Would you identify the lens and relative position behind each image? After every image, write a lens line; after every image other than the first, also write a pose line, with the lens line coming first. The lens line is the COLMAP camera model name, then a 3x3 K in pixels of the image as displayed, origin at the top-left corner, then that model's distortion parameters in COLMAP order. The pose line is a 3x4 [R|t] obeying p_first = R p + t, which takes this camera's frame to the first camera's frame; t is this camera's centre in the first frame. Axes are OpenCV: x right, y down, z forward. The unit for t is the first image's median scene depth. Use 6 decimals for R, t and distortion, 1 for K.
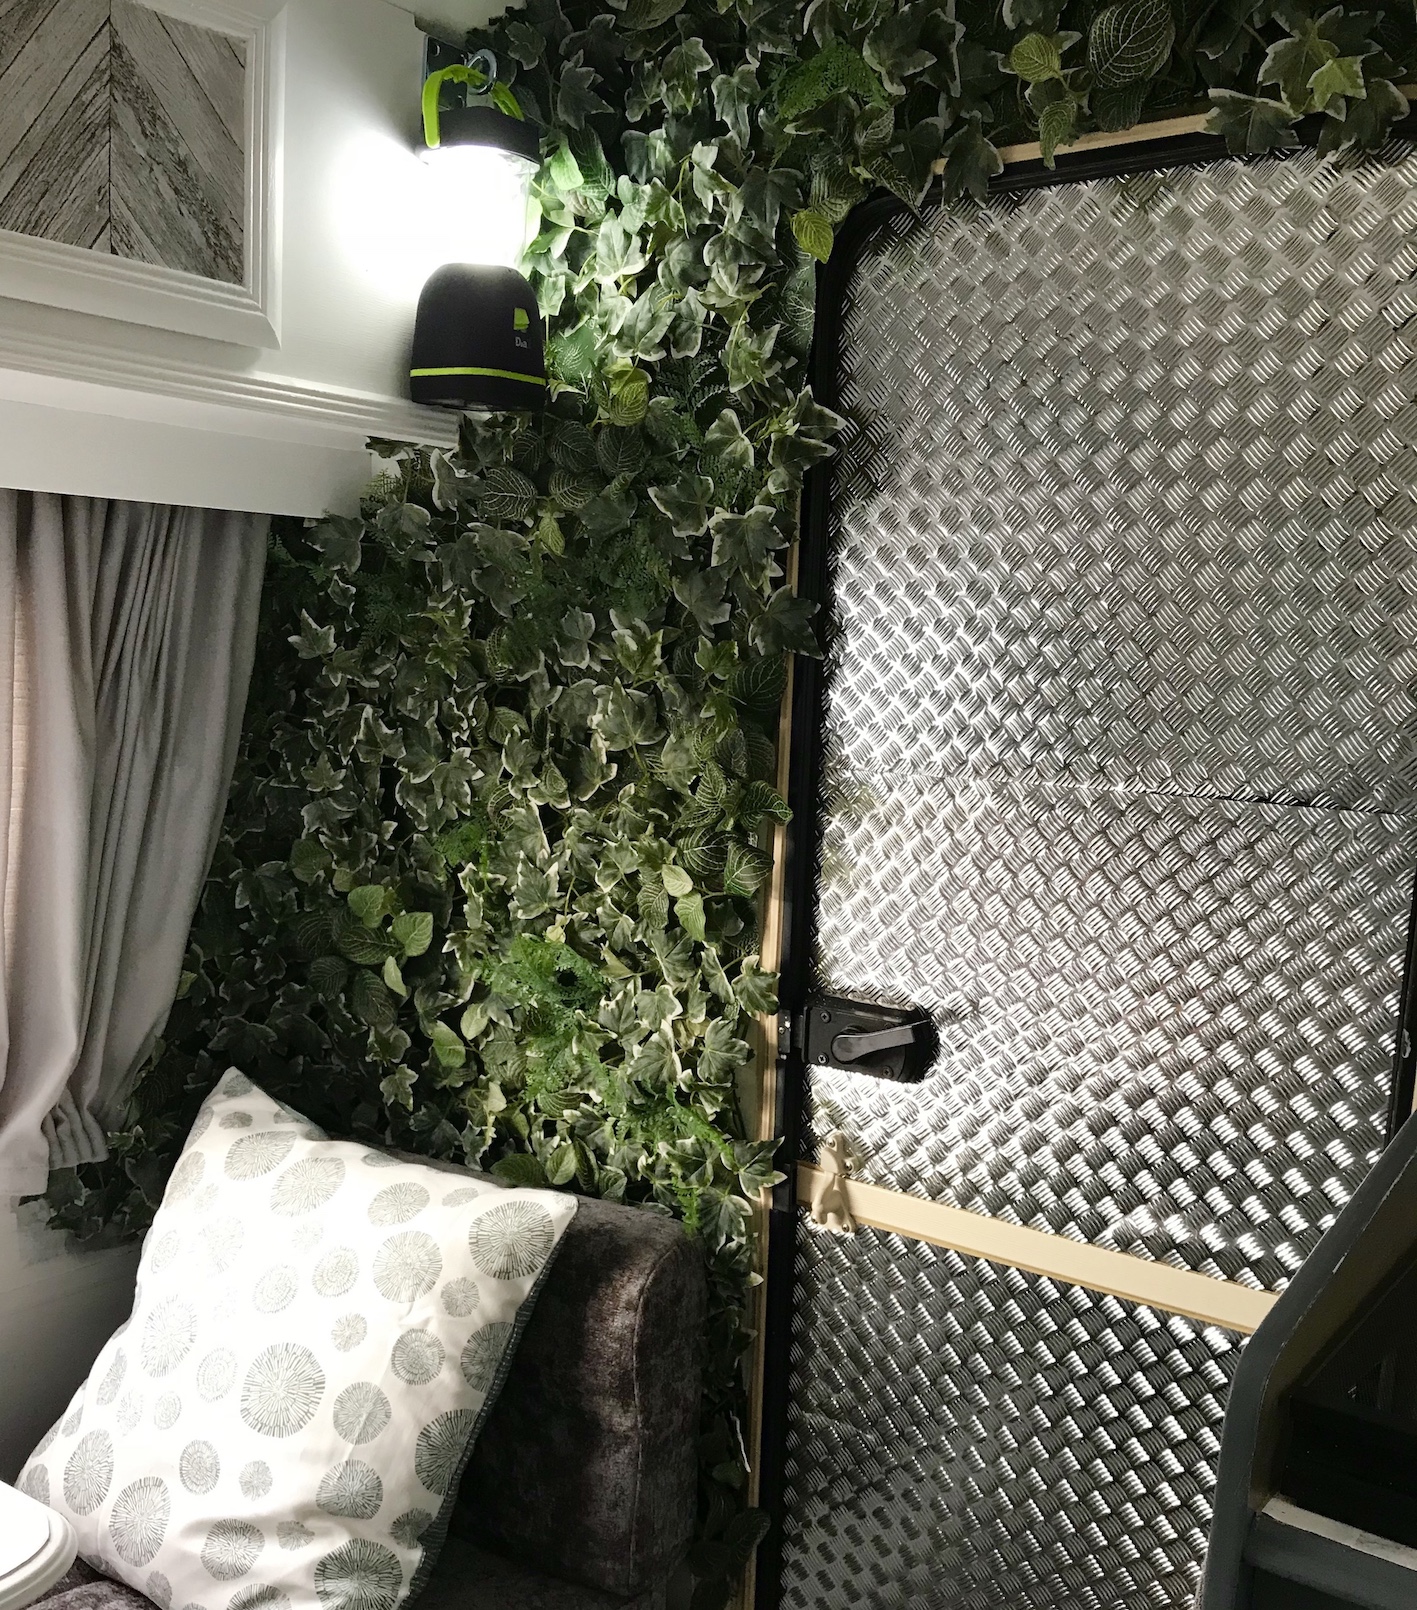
lens RADIAL K [[1511.4, 0, 709.3], [0, 1511.4, 949.1], [0, 0, 1]] dist [0.038293, -0.071669]
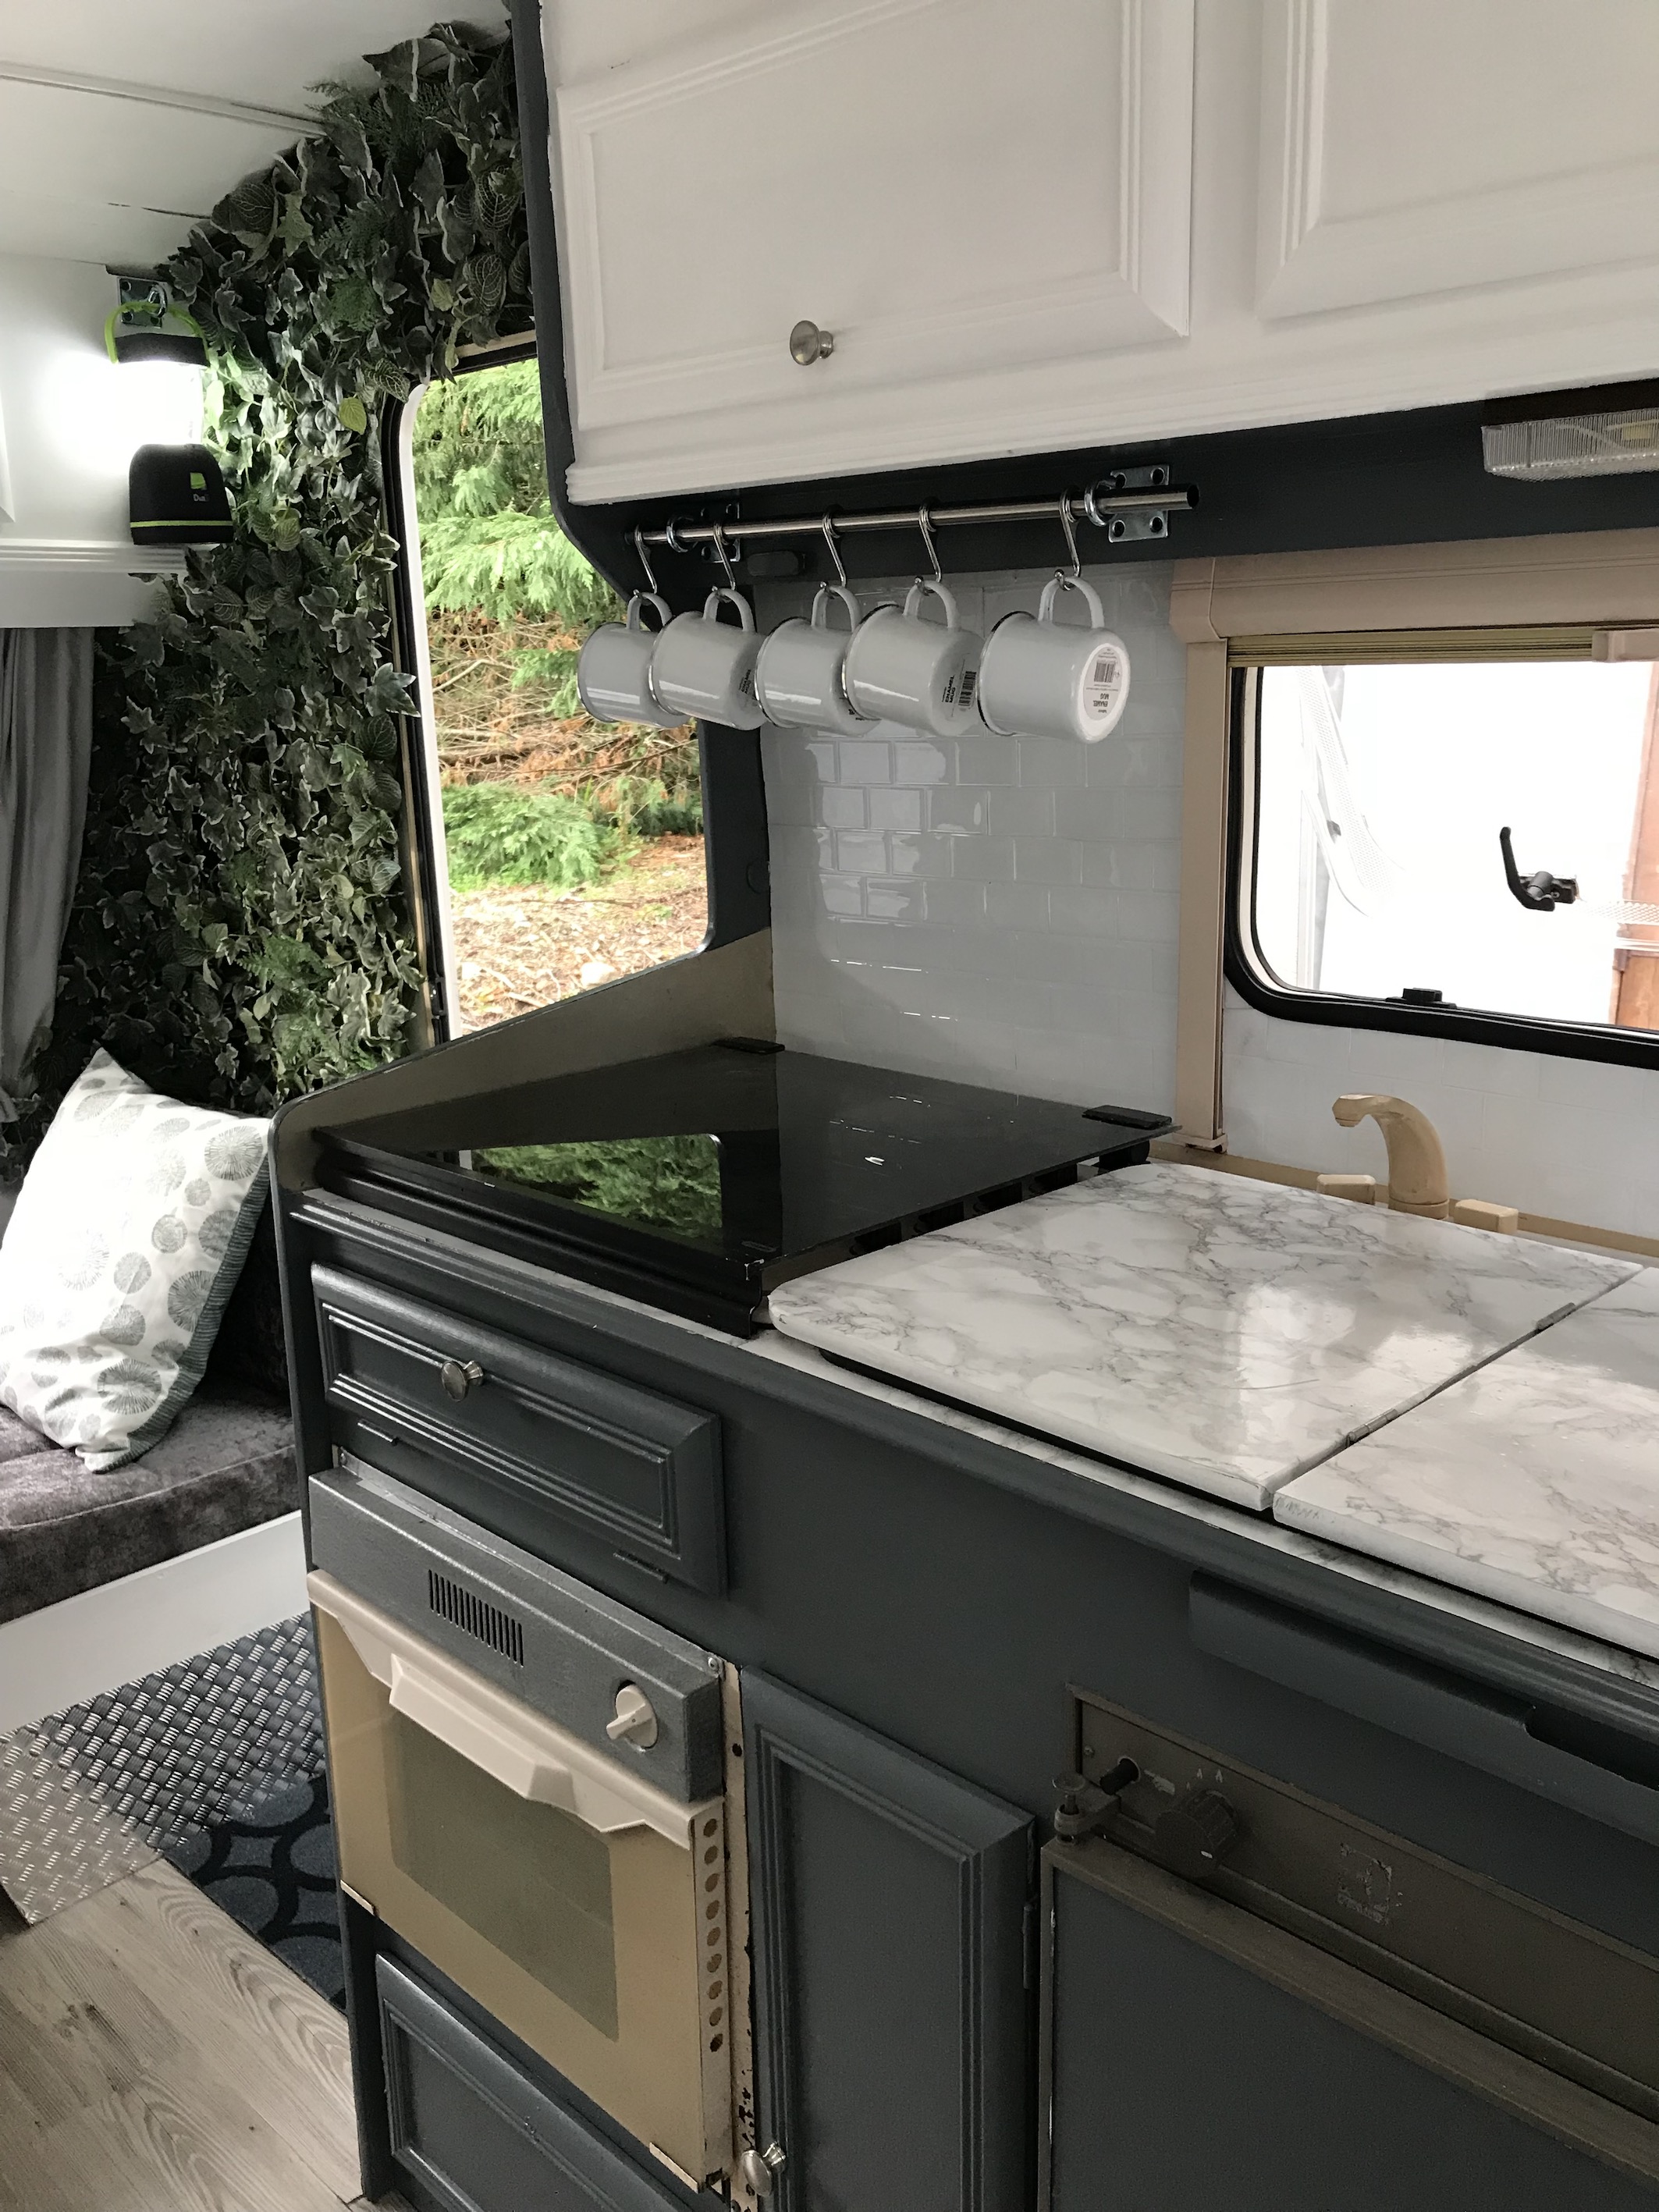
lens RADIAL K [[1846.5, 0, 829.5], [0, 1846.5, 1106.0], [0, 0, 1]] dist [-0.031904, 0.095657]
pose [[0.984760, -0.028371, -0.171588, 0.658599], [0.036808, 0.998254, 0.046192, 0.086967], [0.169978, -0.051804, 0.984085, -0.534004]]
